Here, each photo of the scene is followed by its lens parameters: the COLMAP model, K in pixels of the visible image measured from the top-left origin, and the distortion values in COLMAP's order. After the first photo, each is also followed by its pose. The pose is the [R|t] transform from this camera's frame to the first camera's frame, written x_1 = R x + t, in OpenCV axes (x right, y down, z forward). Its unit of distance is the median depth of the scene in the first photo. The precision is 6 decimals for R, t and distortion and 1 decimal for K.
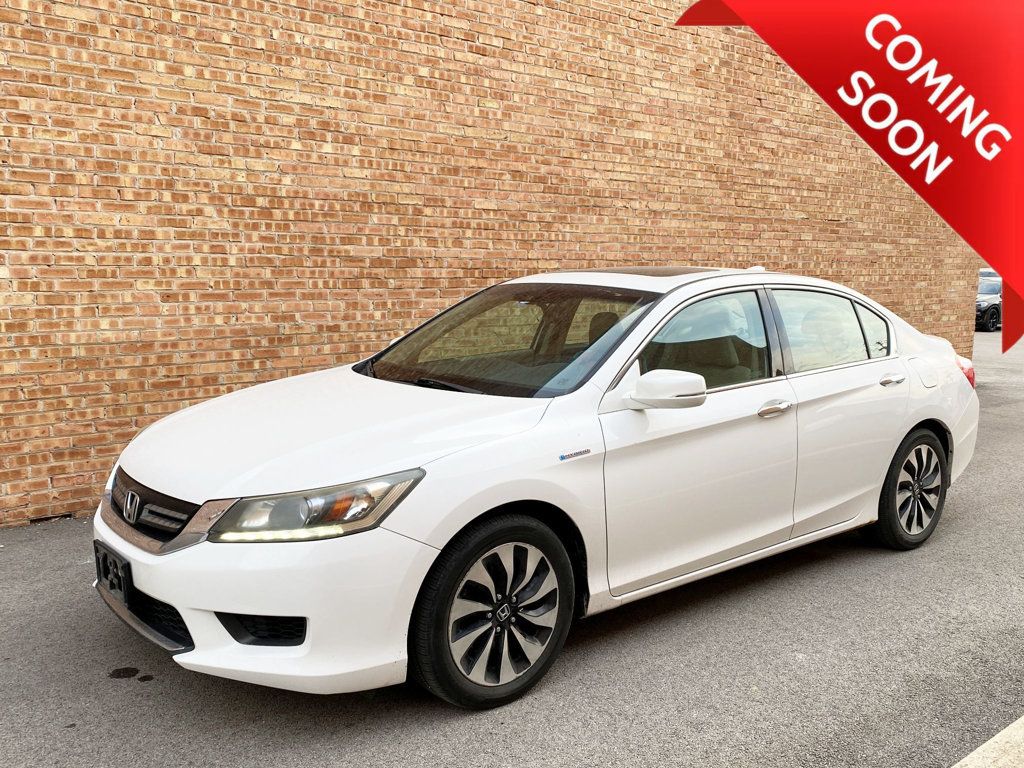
lens RADIAL K [[928.5, 0, 517.8], [0, 928.5, 398.8], [0, 0, 1]] dist [-0.002531, 0.000000]
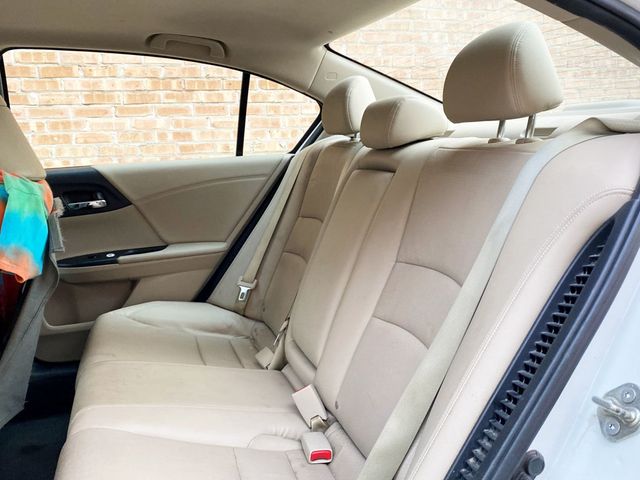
lens RADIAL K [[580.3, 0, 338.1], [0, 580.3, 225.6], [0, 0, 1]] dist [-0.002531, 0.000000]
pose [[0.935336, 0.060900, -0.348480, 0.266108], [-0.032793, 0.995755, 0.085999, -0.066726], [0.352238, -0.069011, 0.933363, 0.612475]]
